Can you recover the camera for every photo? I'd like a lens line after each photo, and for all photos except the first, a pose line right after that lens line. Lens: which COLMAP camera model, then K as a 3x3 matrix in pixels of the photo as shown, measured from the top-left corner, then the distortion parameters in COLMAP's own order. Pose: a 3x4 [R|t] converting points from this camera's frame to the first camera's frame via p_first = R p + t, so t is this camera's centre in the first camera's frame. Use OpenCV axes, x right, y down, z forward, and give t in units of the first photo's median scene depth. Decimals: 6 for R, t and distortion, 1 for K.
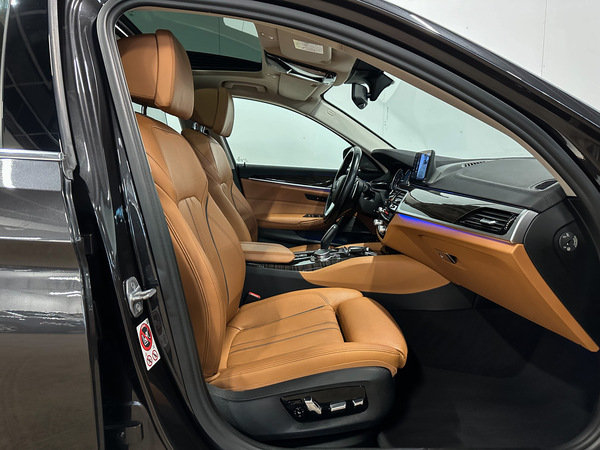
lens RADIAL K [[418.6, 0, 300.0], [0, 418.6, 225.0], [0, 0, 1]] dist [0.000797, -0.092607]
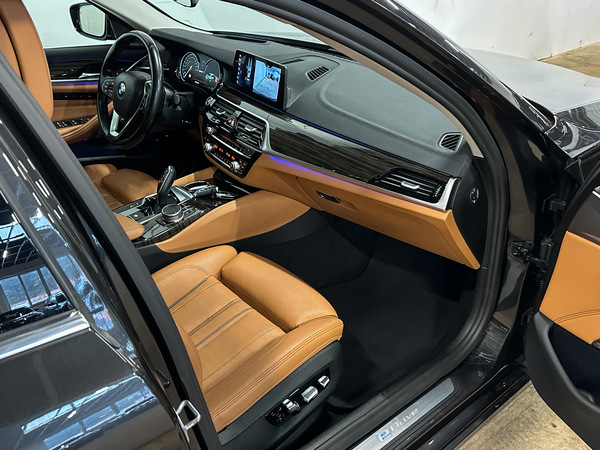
lens RADIAL K [[560.8, 0, 300.0], [0, 560.8, 225.0], [0, 0, 1]] dist [0.002159, -0.001331]
pose [[0.769787, -0.288342, 0.569463, -0.581091], [0.065754, 0.923229, 0.378583, -0.457897], [-0.634905, -0.253983, 0.729649, 0.123482]]
